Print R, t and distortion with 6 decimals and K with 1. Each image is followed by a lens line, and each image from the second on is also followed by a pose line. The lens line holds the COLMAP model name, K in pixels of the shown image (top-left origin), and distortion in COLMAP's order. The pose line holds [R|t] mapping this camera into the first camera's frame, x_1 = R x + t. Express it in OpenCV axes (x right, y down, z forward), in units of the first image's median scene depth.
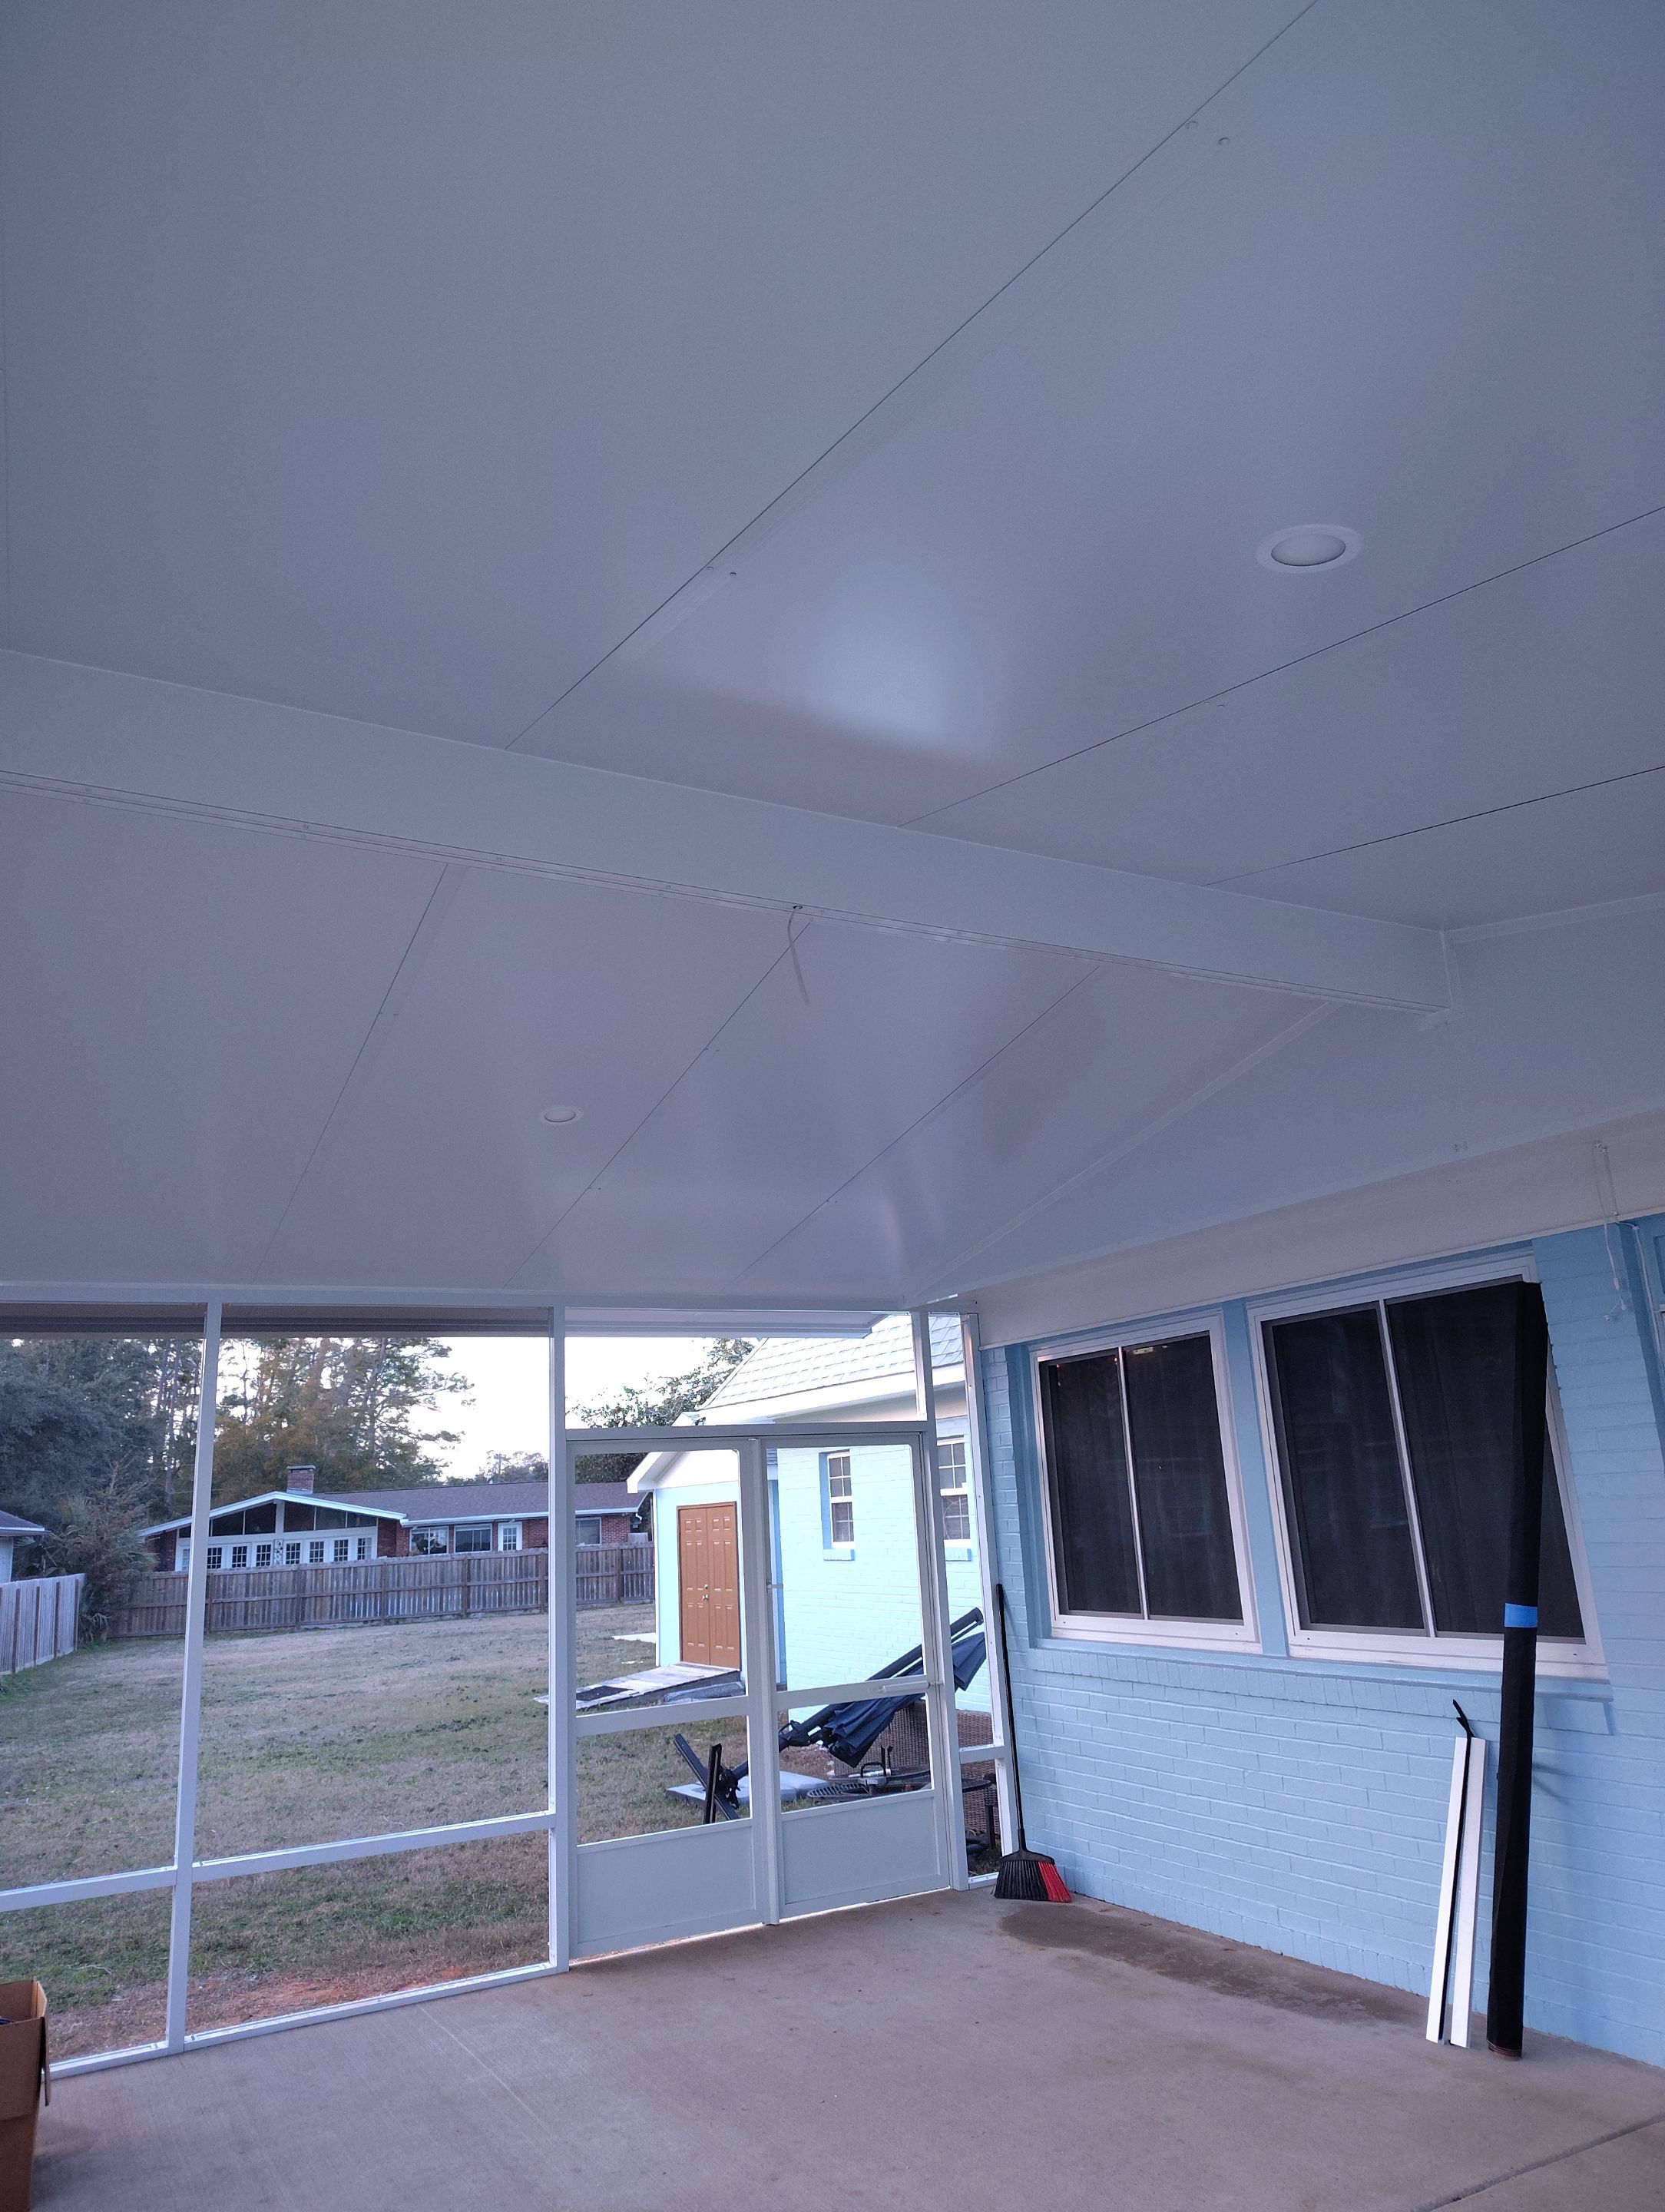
lens RADIAL K [[1502.3, 0, 834.5], [0, 1502.3, 1090.4], [0, 0, 1]] dist [0.047669, -0.055985]
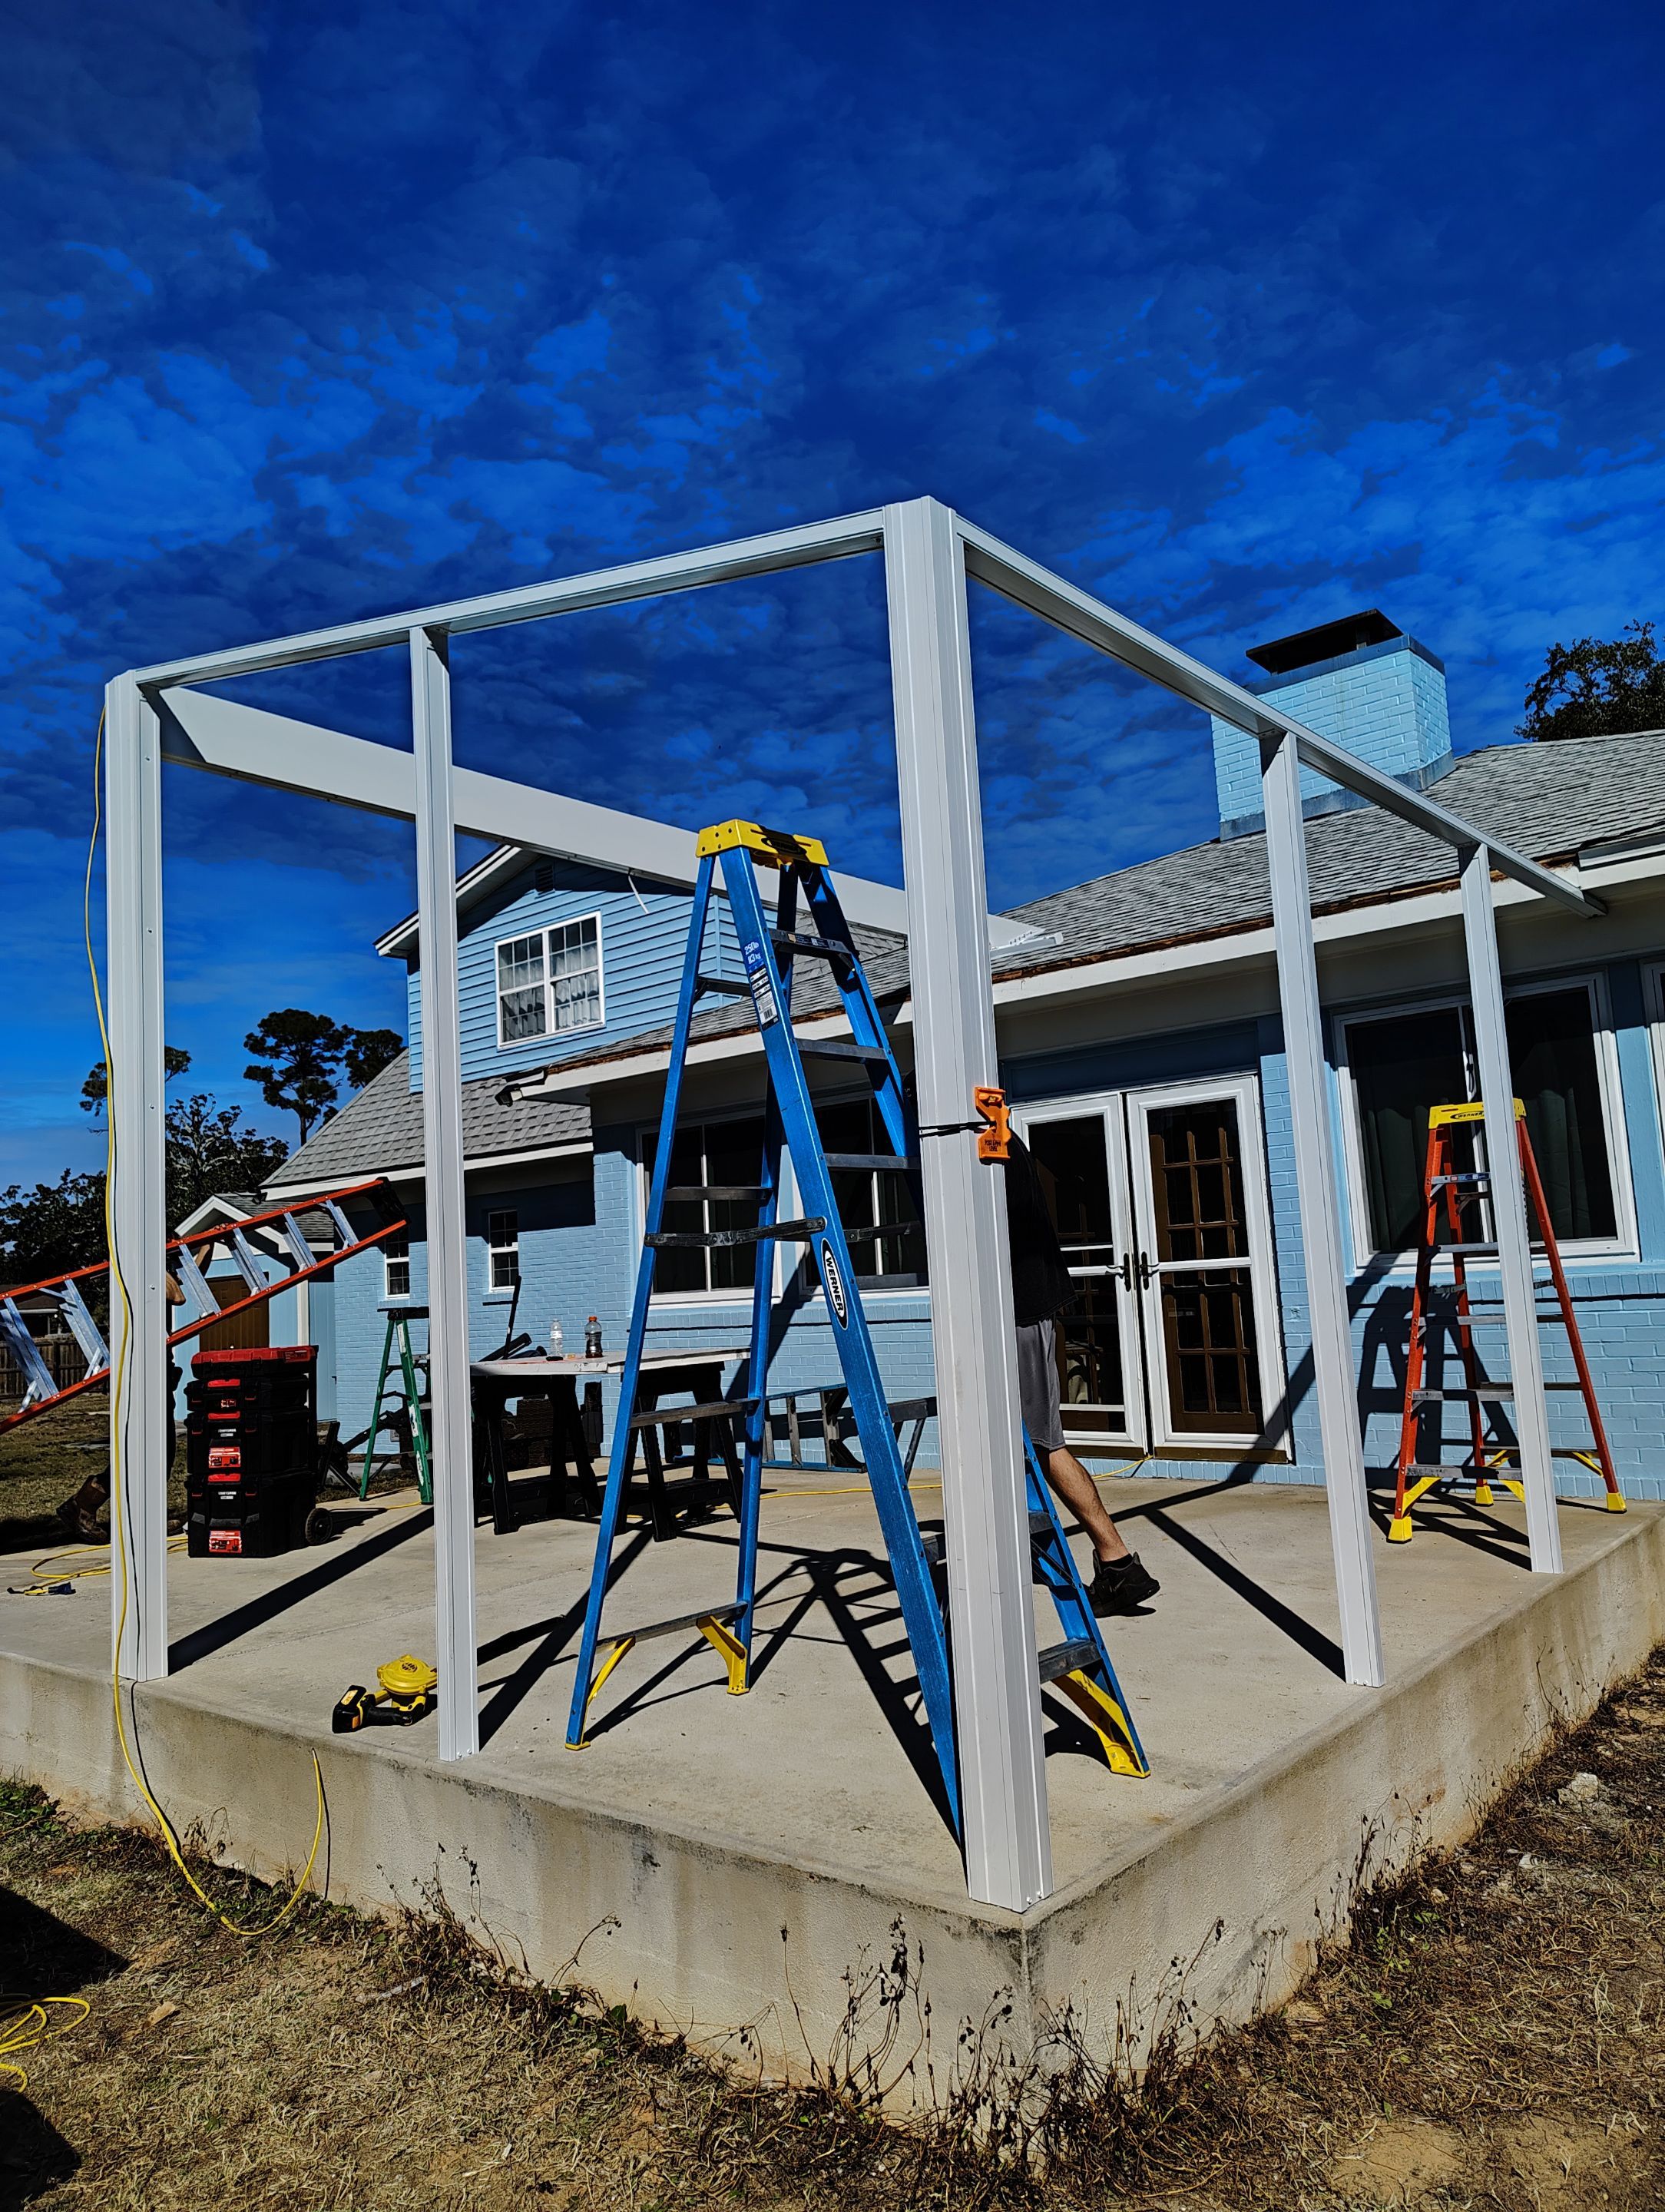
lens RADIAL K [[1510.7, 0, 814.7], [0, 1510.7, 1123.8], [0, 0, 1]] dist [0.055112, -0.056239]
pose [[0.934307, 0.046079, 0.353479, -0.247452], [-0.094416, 0.988184, 0.120741, -0.029073], [-0.343739, -0.146183, 0.927617, -0.470893]]
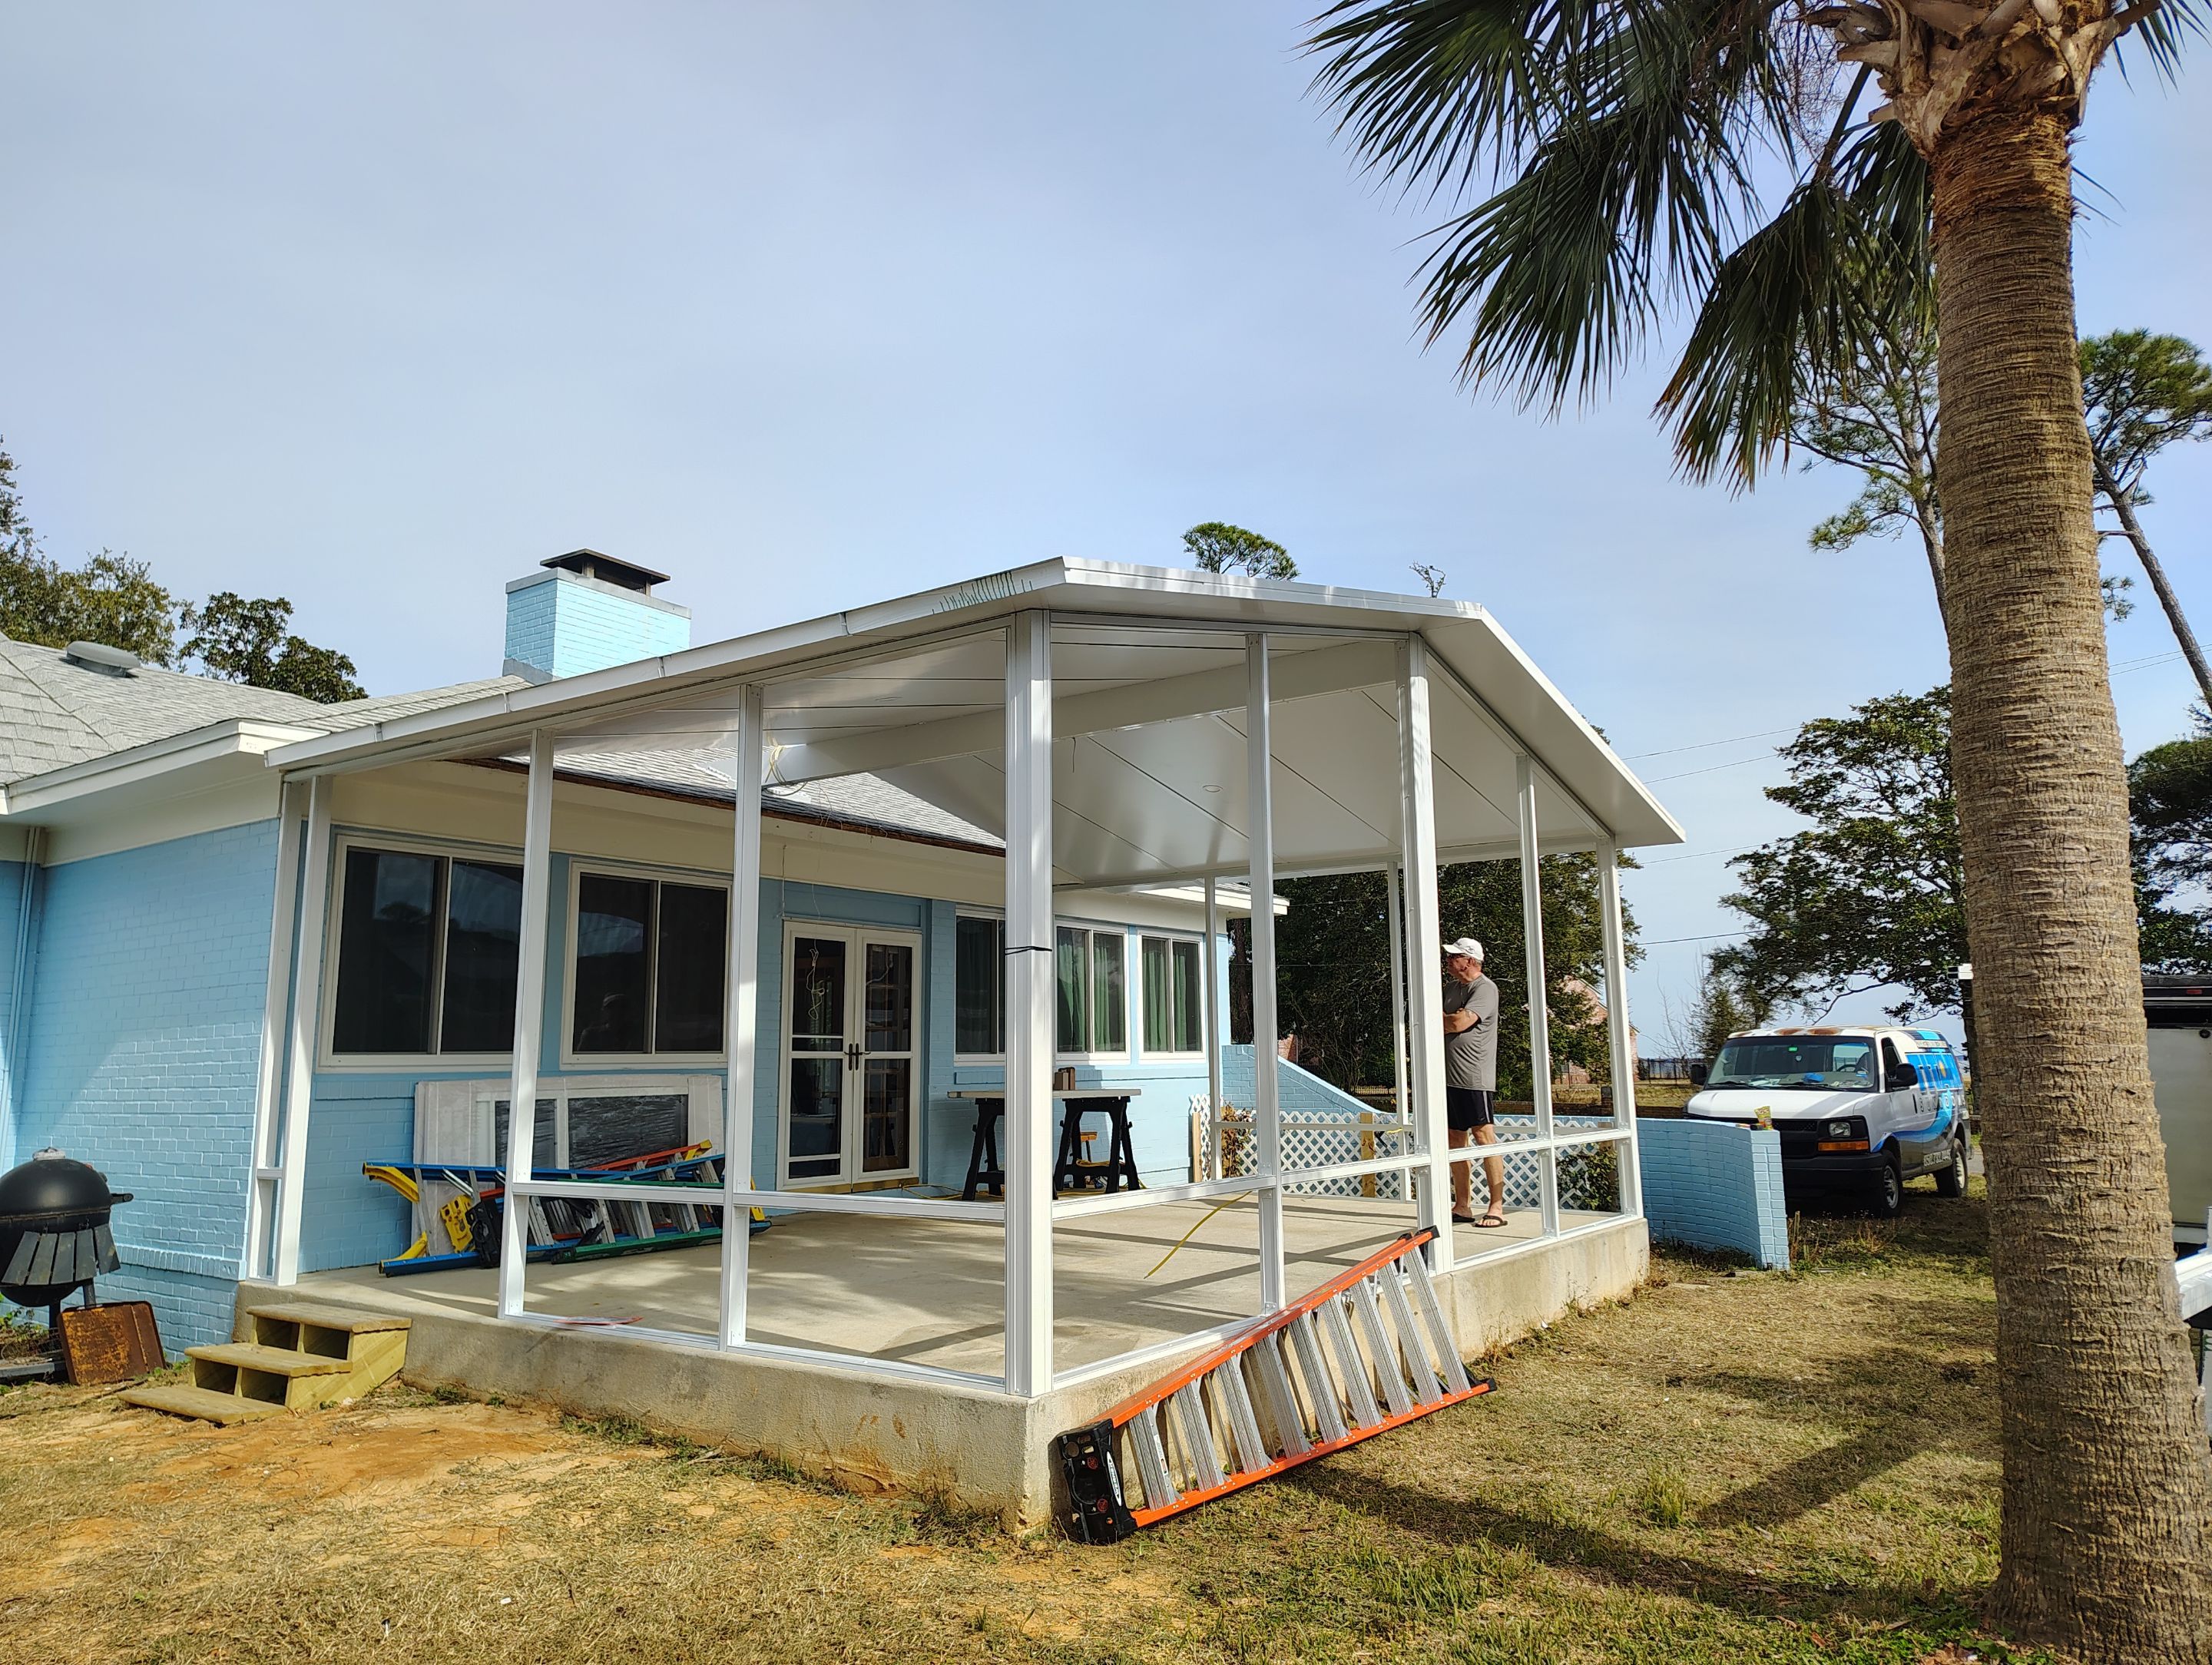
lens RADIAL K [[1510.7, 0, 1125.1], [0, 1510.7, 833.6], [0, 0, 1]] dist [0.055112, -0.056239]
pose [[-0.456635, 0.190050, 0.869118, -1.200880], [-0.207426, 0.927249, -0.311743, 0.430295], [-0.865136, -0.322630, -0.383993, 0.977150]]
